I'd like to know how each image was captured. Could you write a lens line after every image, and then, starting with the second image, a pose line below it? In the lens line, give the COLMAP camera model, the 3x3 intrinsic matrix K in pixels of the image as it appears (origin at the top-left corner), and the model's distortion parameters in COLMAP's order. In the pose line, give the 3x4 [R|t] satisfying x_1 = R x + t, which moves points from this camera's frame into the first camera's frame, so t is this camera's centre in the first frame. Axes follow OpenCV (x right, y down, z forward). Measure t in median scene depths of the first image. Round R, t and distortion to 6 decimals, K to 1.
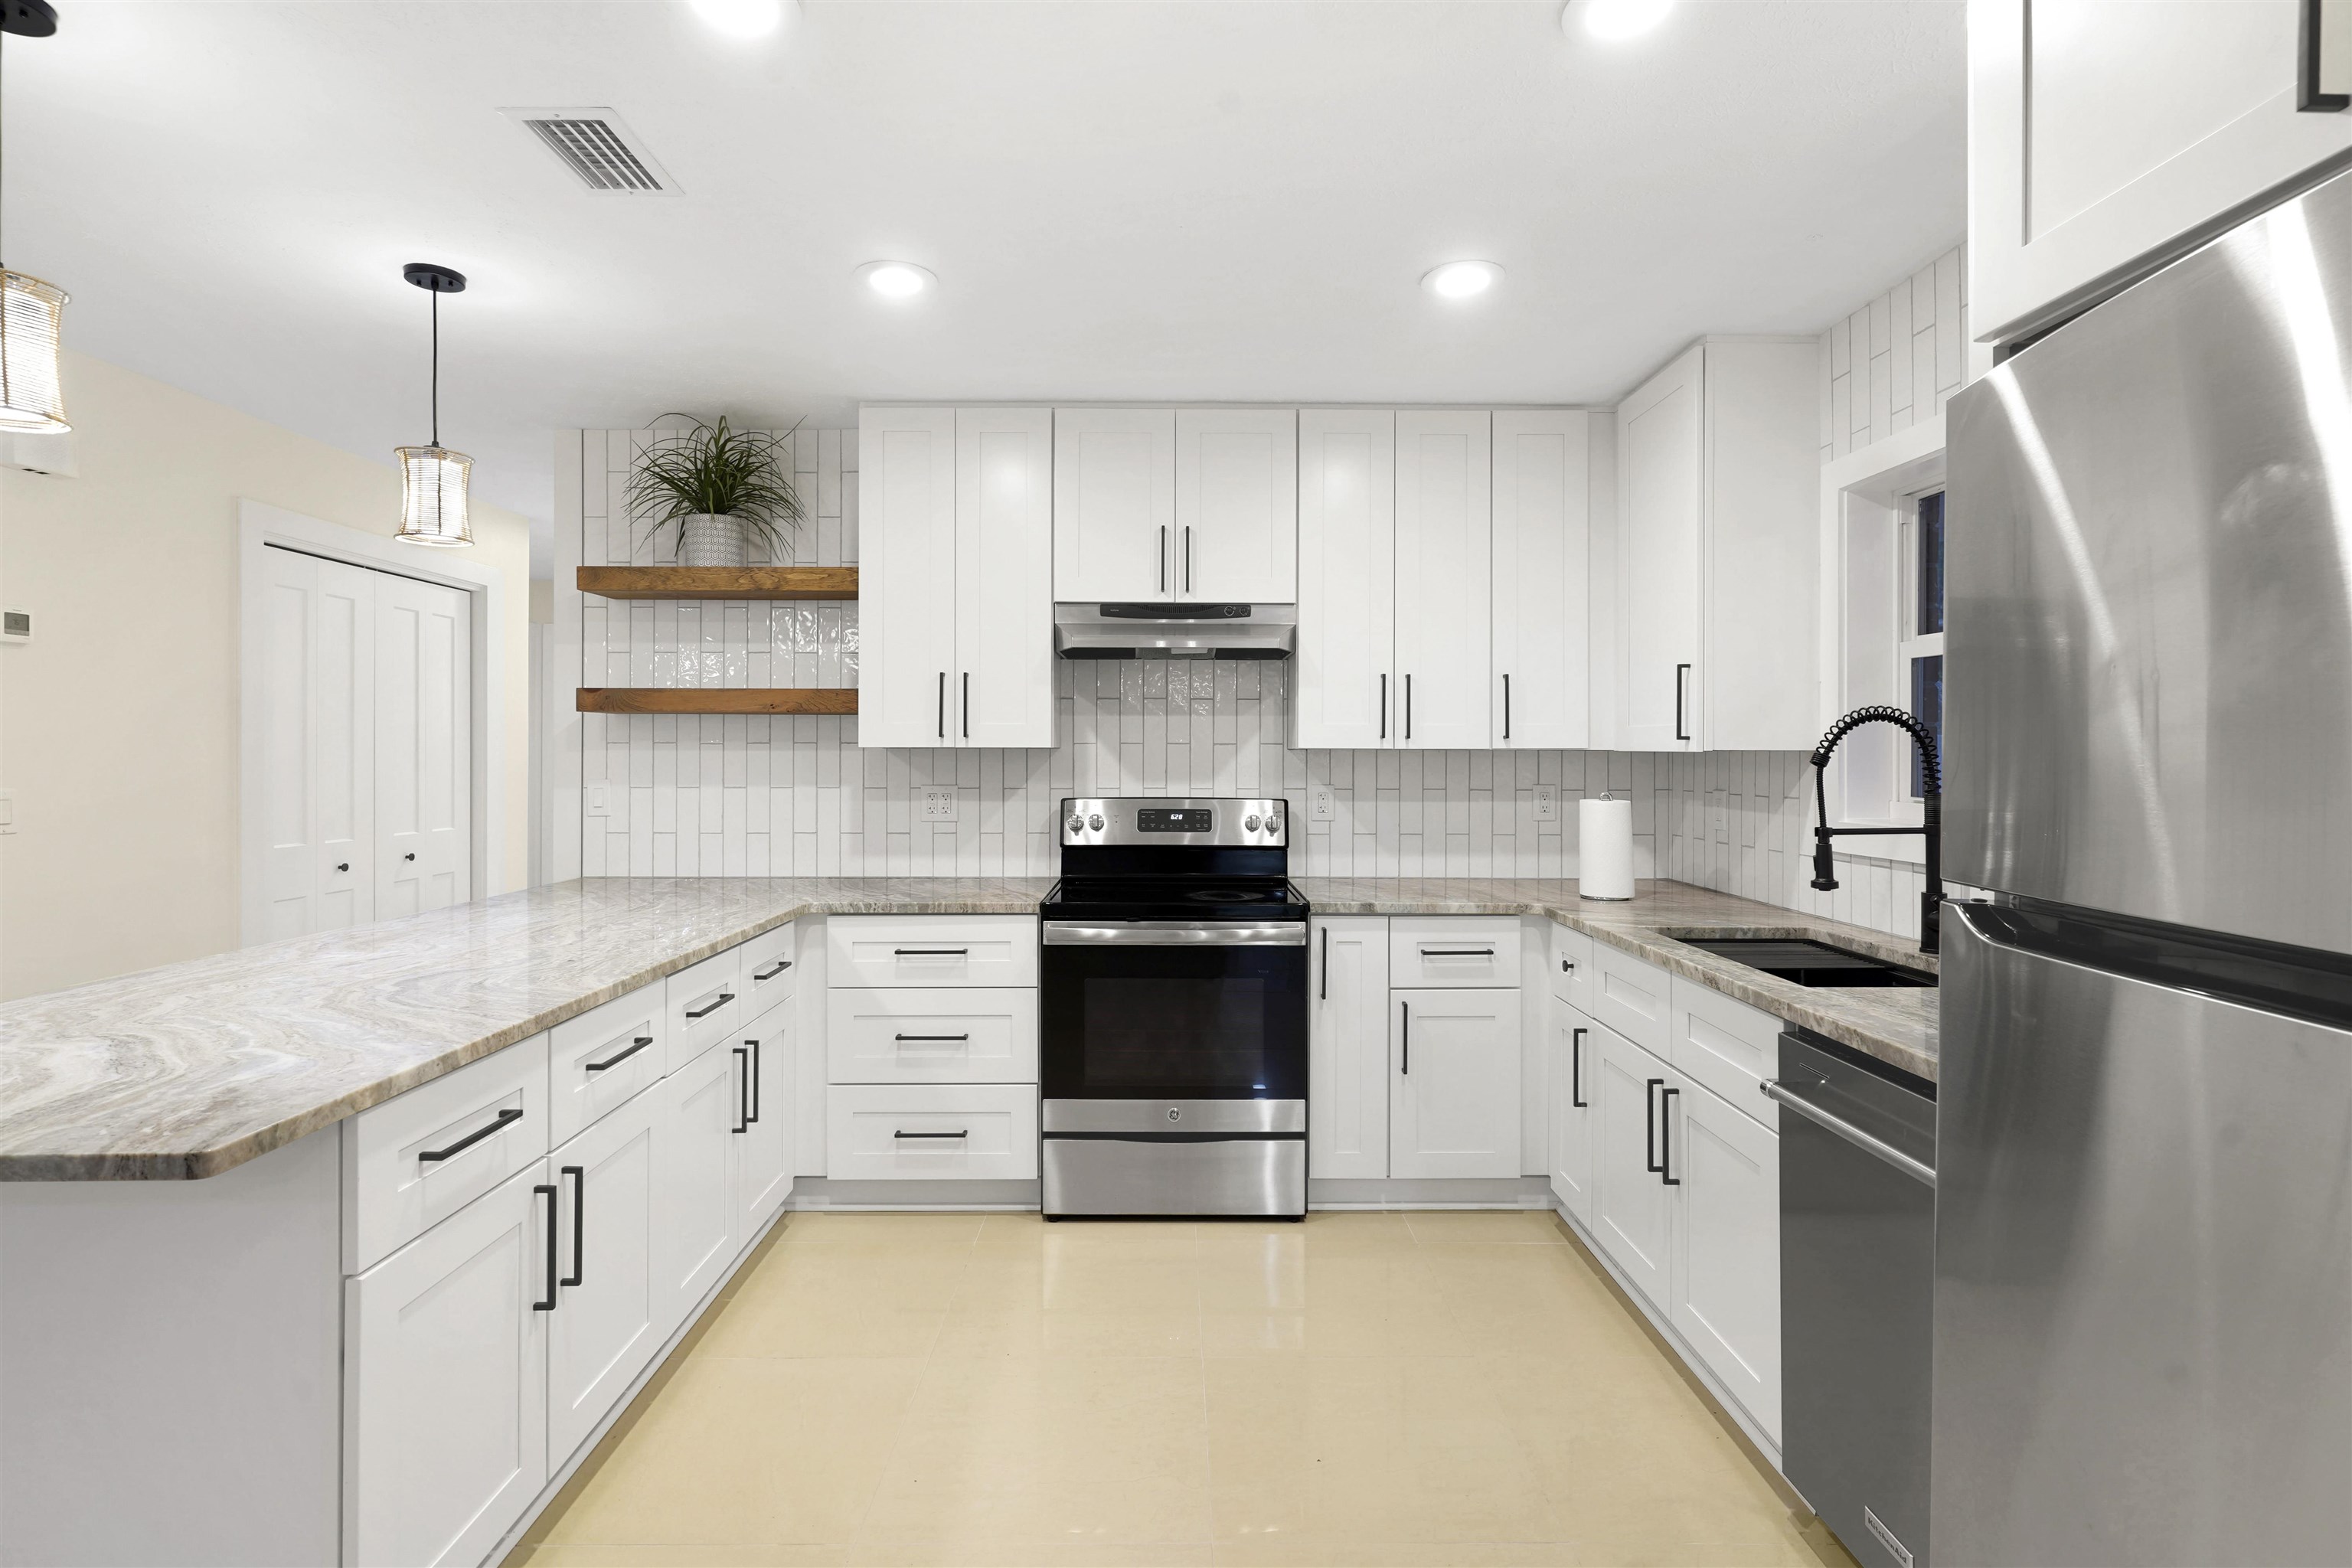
lens RADIAL K [[1153.5, 0, 1177.9], [0, 1153.5, 751.9], [0, 0, 1]] dist [-0.004533, -0.000274]
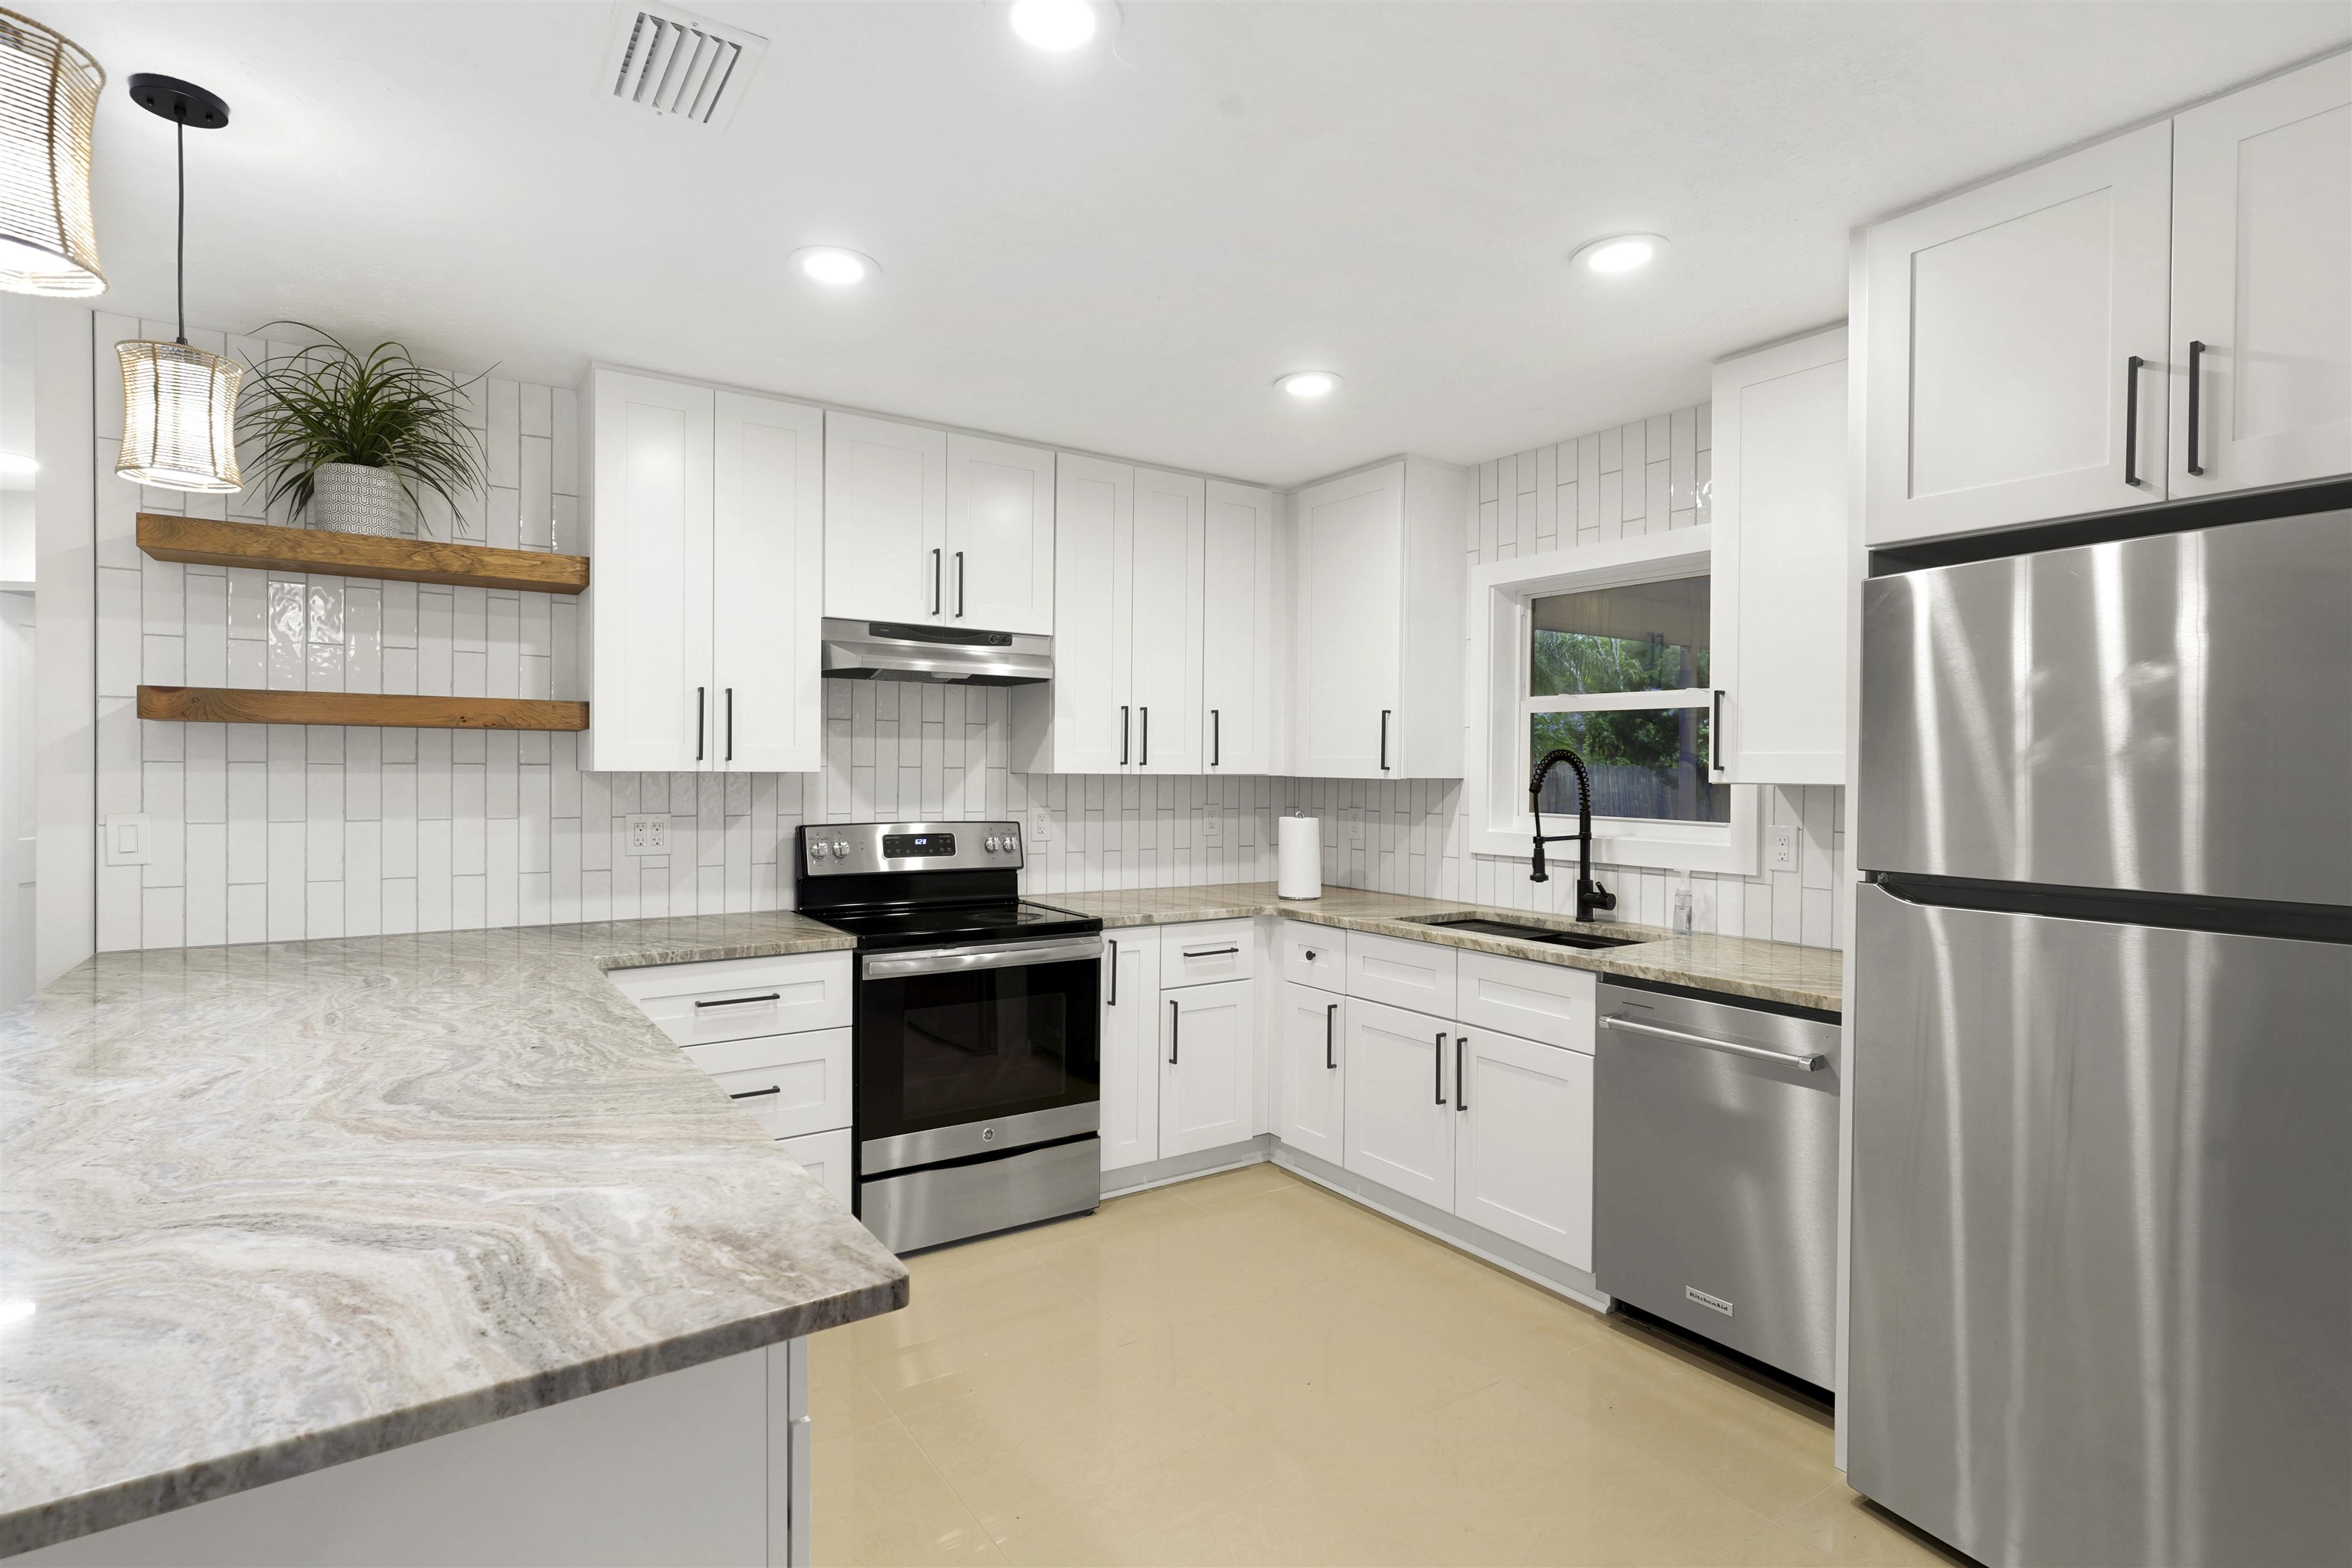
lens RADIAL K [[1154.4, 0, 1168.5], [0, 1154.4, 774.6], [0, 0, 1]] dist [-0.000135, 0.000325]
pose [[0.833423, 0.002292, 0.552631, -0.392441], [-0.007669, 0.999943, 0.007419, -0.010718], [-0.552583, -0.010421, 0.833393, 0.060505]]
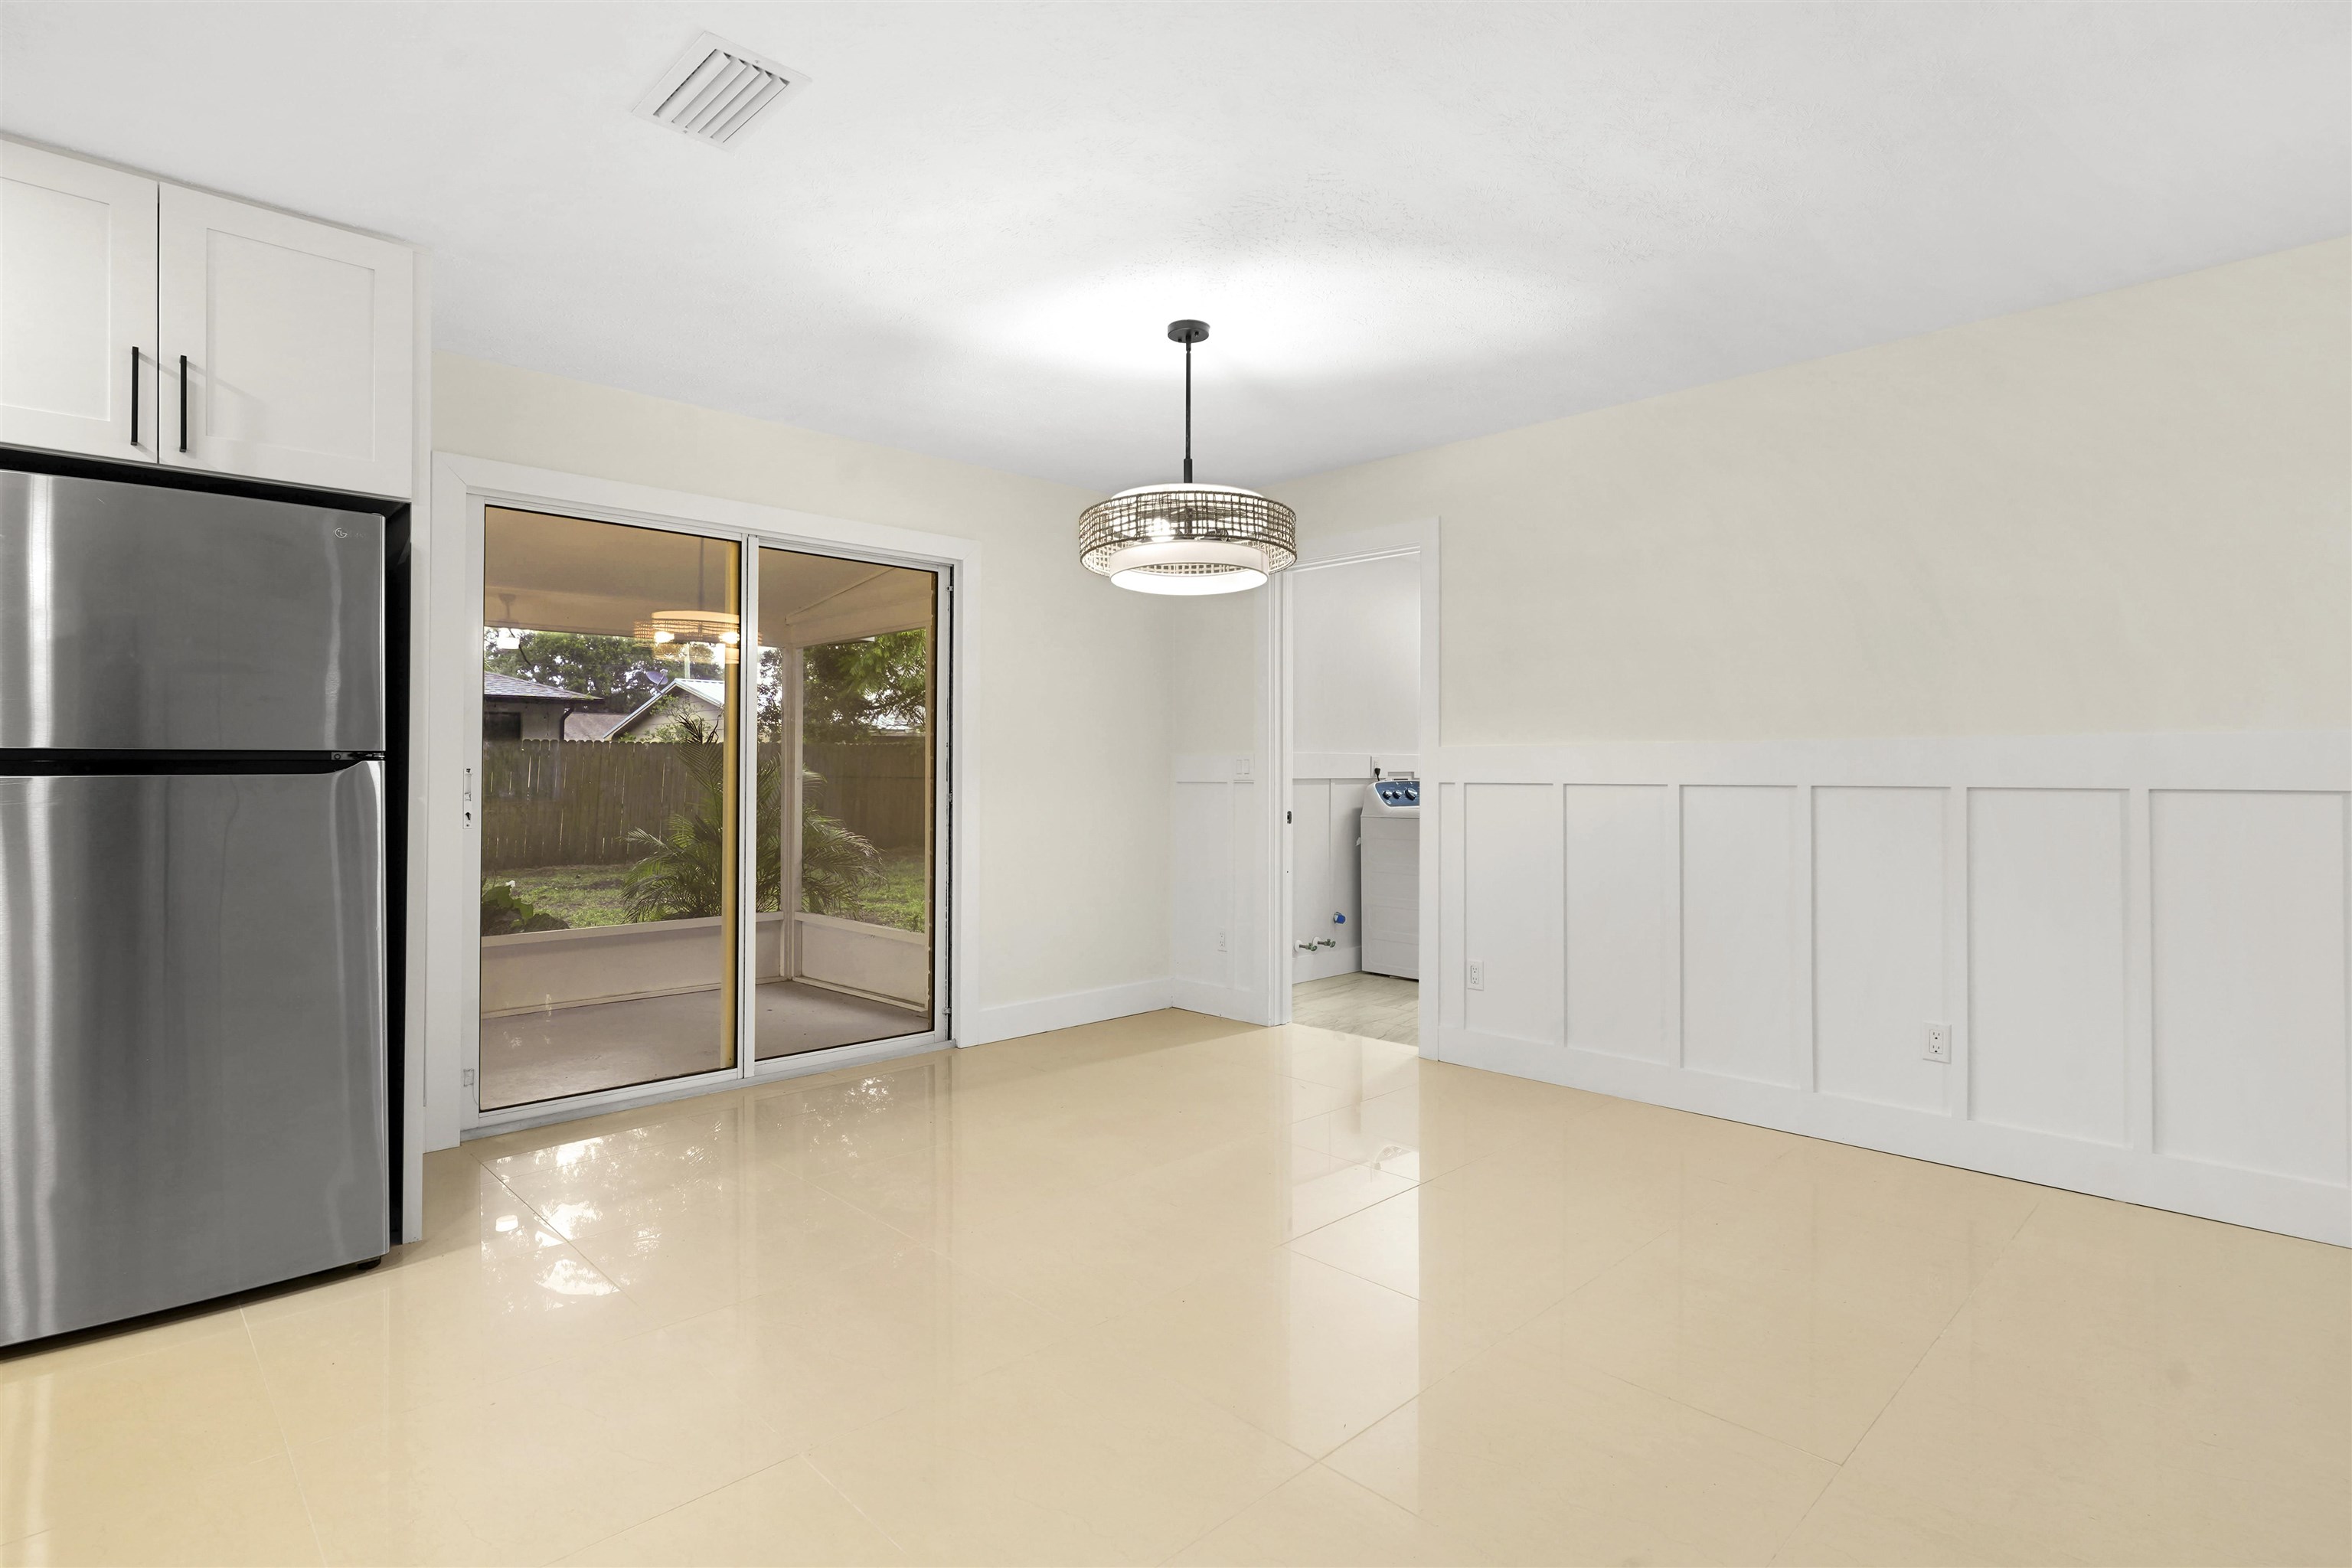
lens RADIAL K [[1185.6, 0, 1176.0], [0, 1185.6, 784.0], [0, 0, 1]] dist [0.000829, 0.000401]
pose [[-0.683193, -0.007186, 0.730203, -0.675717], [-0.000685, 0.999957, 0.009200, 0.052233], [-0.730238, 0.005785, -0.683169, 0.283702]]
